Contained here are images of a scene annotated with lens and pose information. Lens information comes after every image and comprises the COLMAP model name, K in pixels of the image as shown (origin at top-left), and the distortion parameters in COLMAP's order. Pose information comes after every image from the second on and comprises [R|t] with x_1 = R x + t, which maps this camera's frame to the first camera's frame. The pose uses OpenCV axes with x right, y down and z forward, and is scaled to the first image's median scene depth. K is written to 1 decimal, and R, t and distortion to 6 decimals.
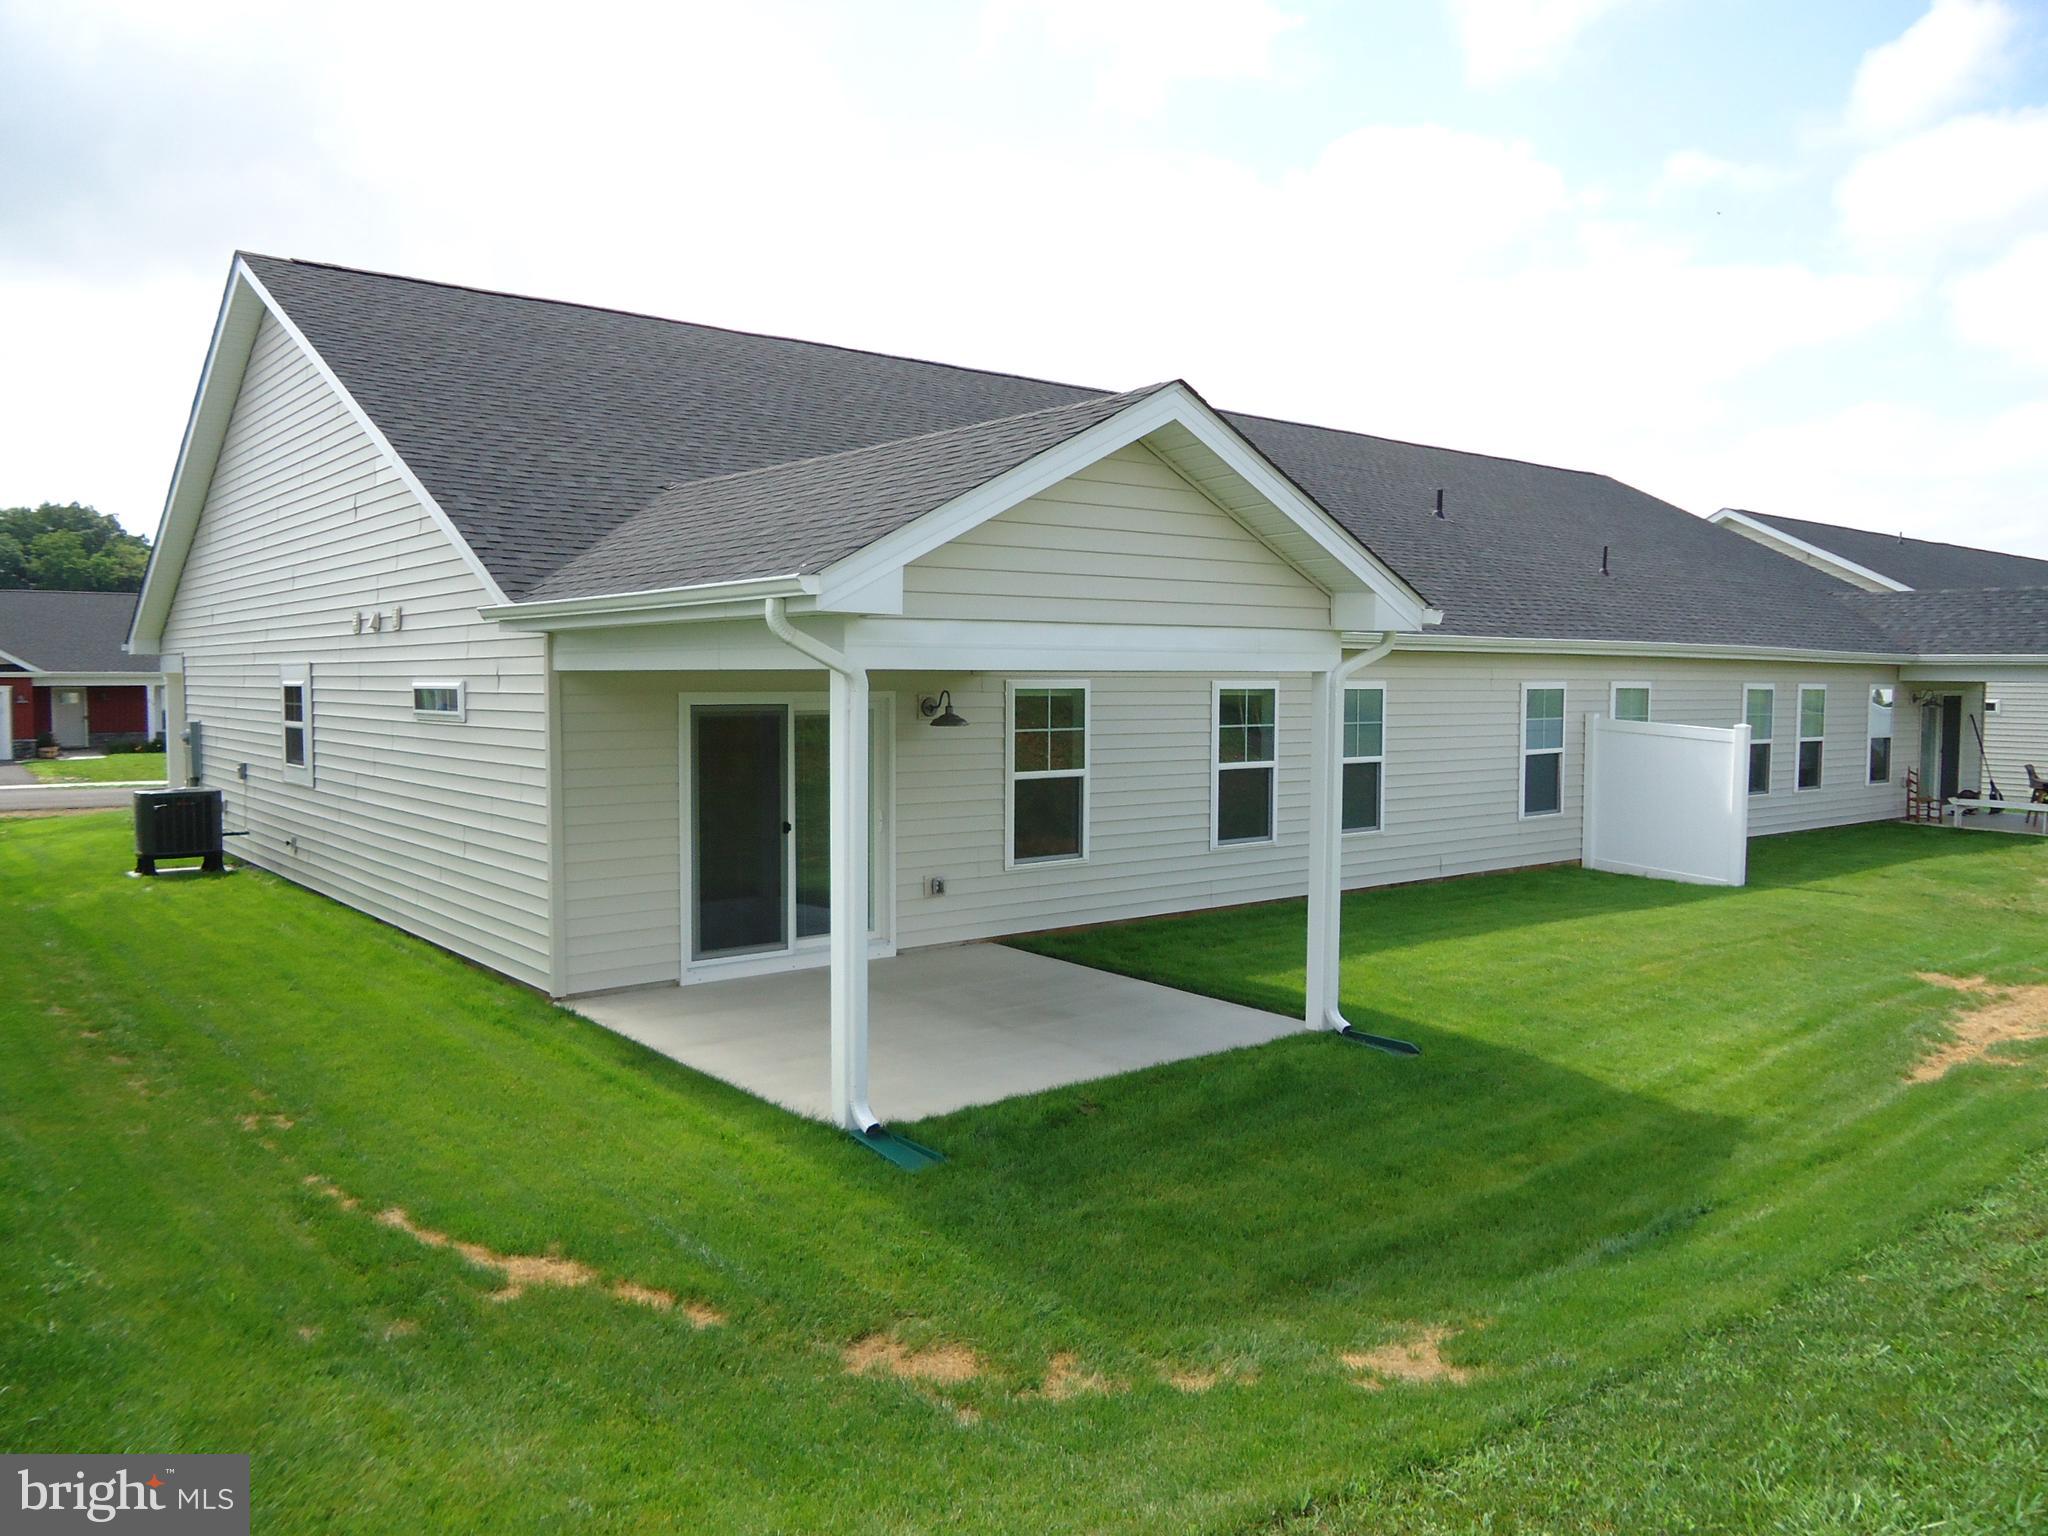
lens RADIAL K [[1502.1, 0, 1036.0], [0, 1502.1, 783.3], [0, 0, 1]] dist [-0.012635, 0.013558]
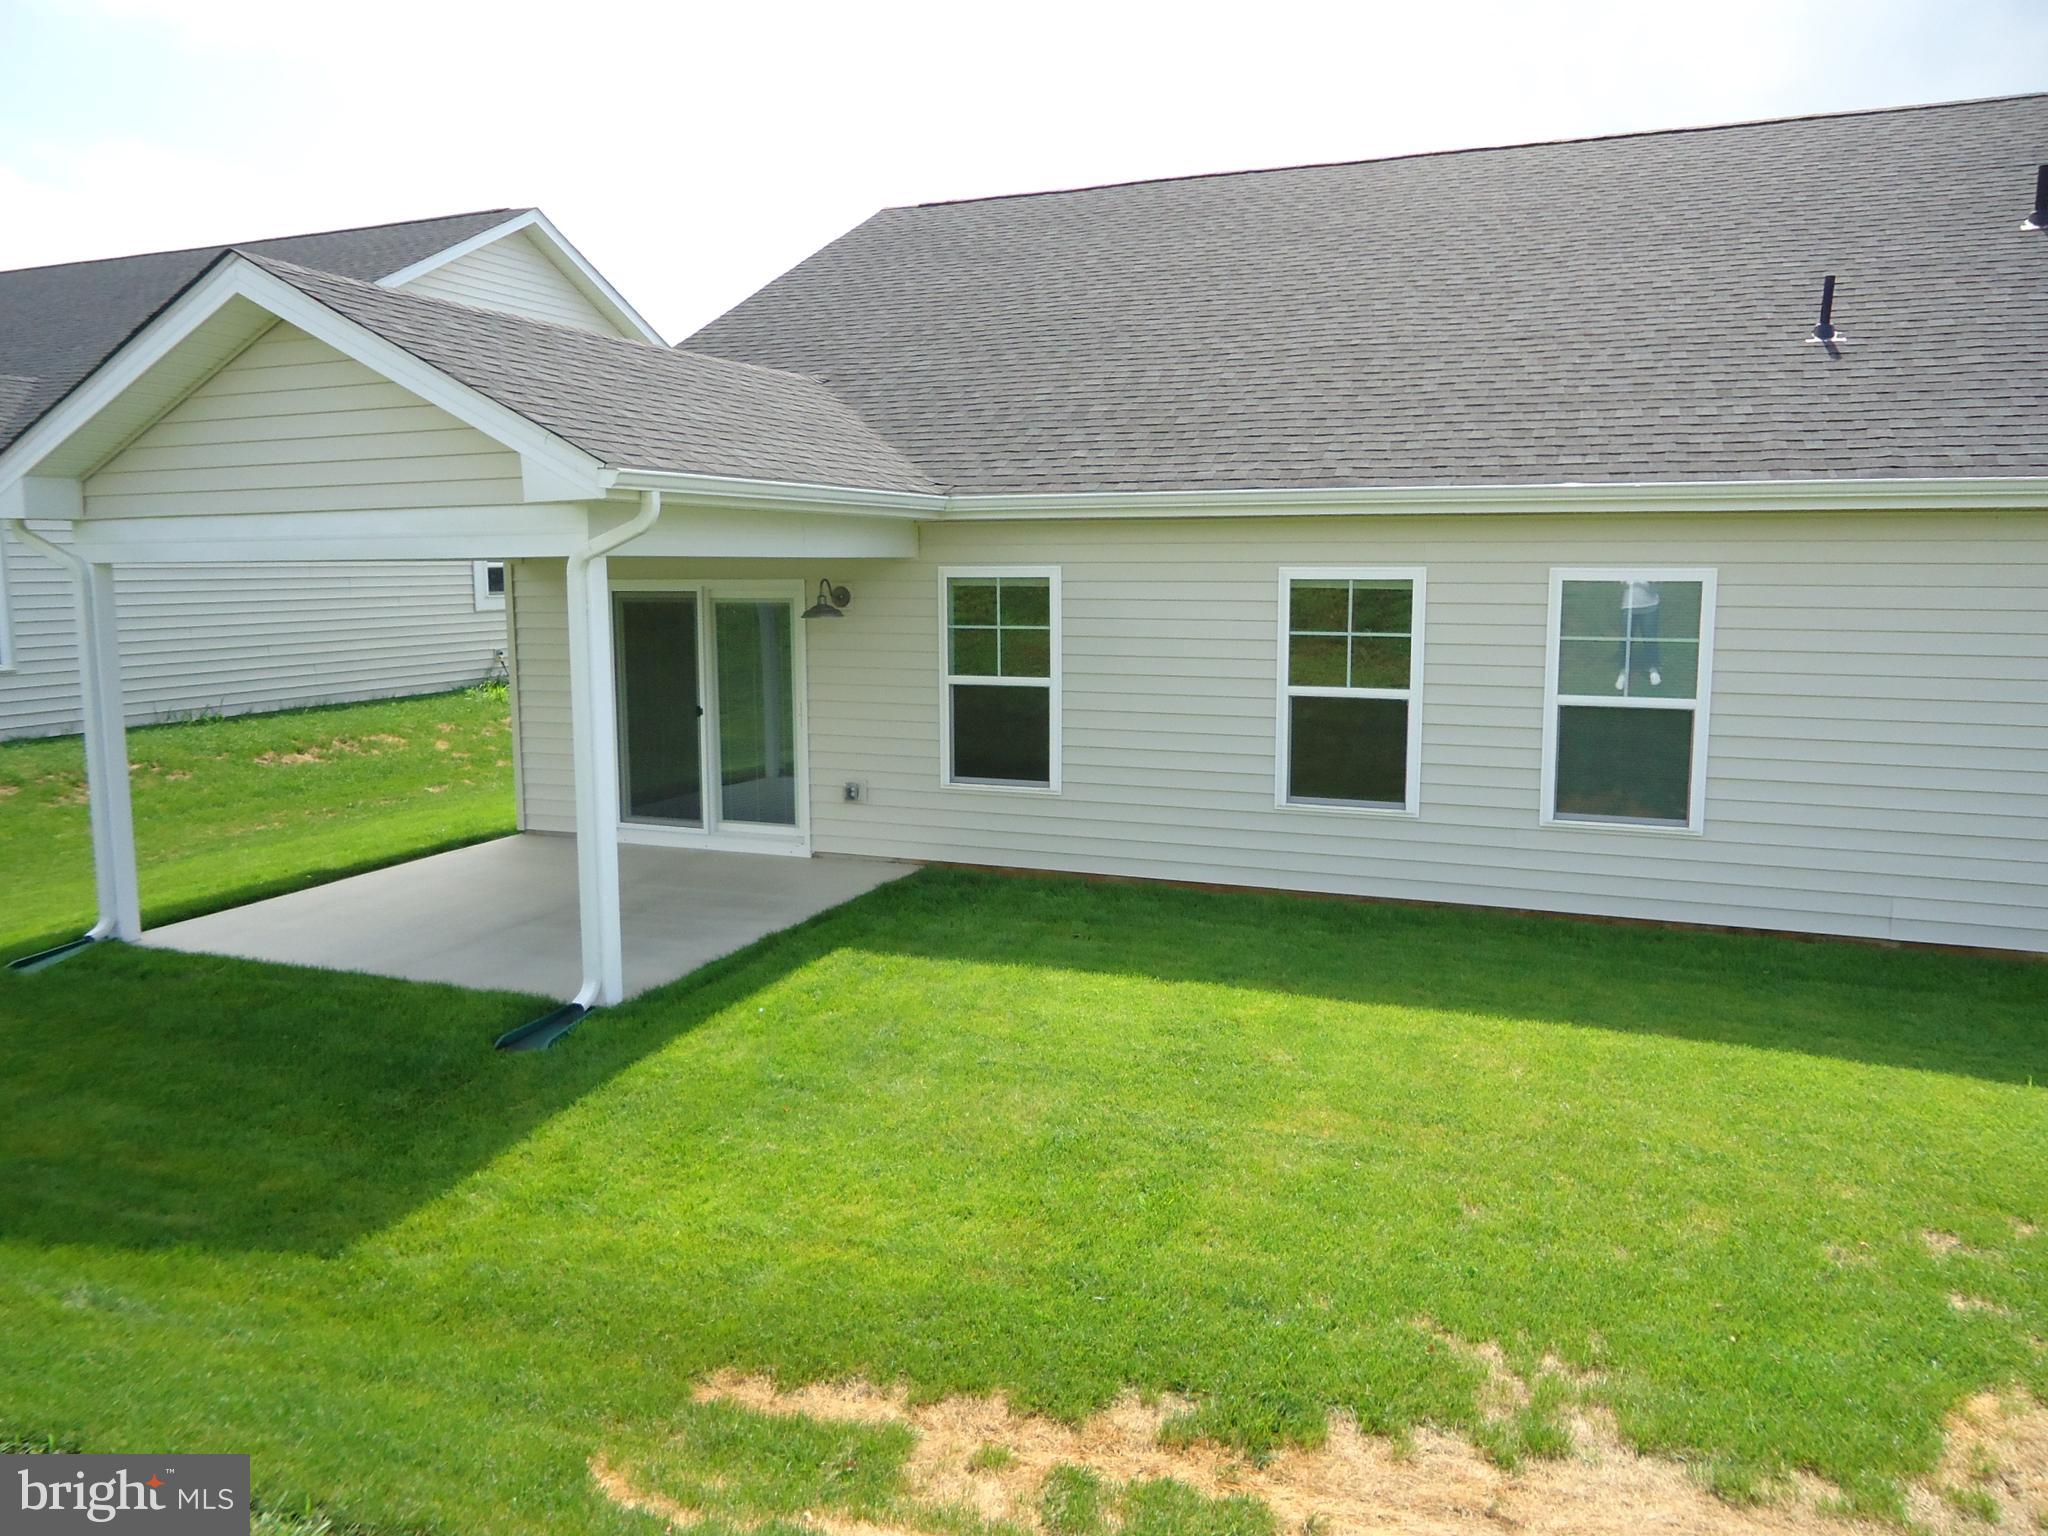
lens RADIAL K [[1502.1, 0, 991.1], [0, 1502.1, 753.0], [0, 0, 1]] dist [-0.012635, 0.013558]
pose [[0.478647, 0.104727, -0.871739, 0.751744], [-0.058821, 0.994455, 0.087173, -0.039426], [0.876035, 0.009552, 0.482153, 0.613148]]
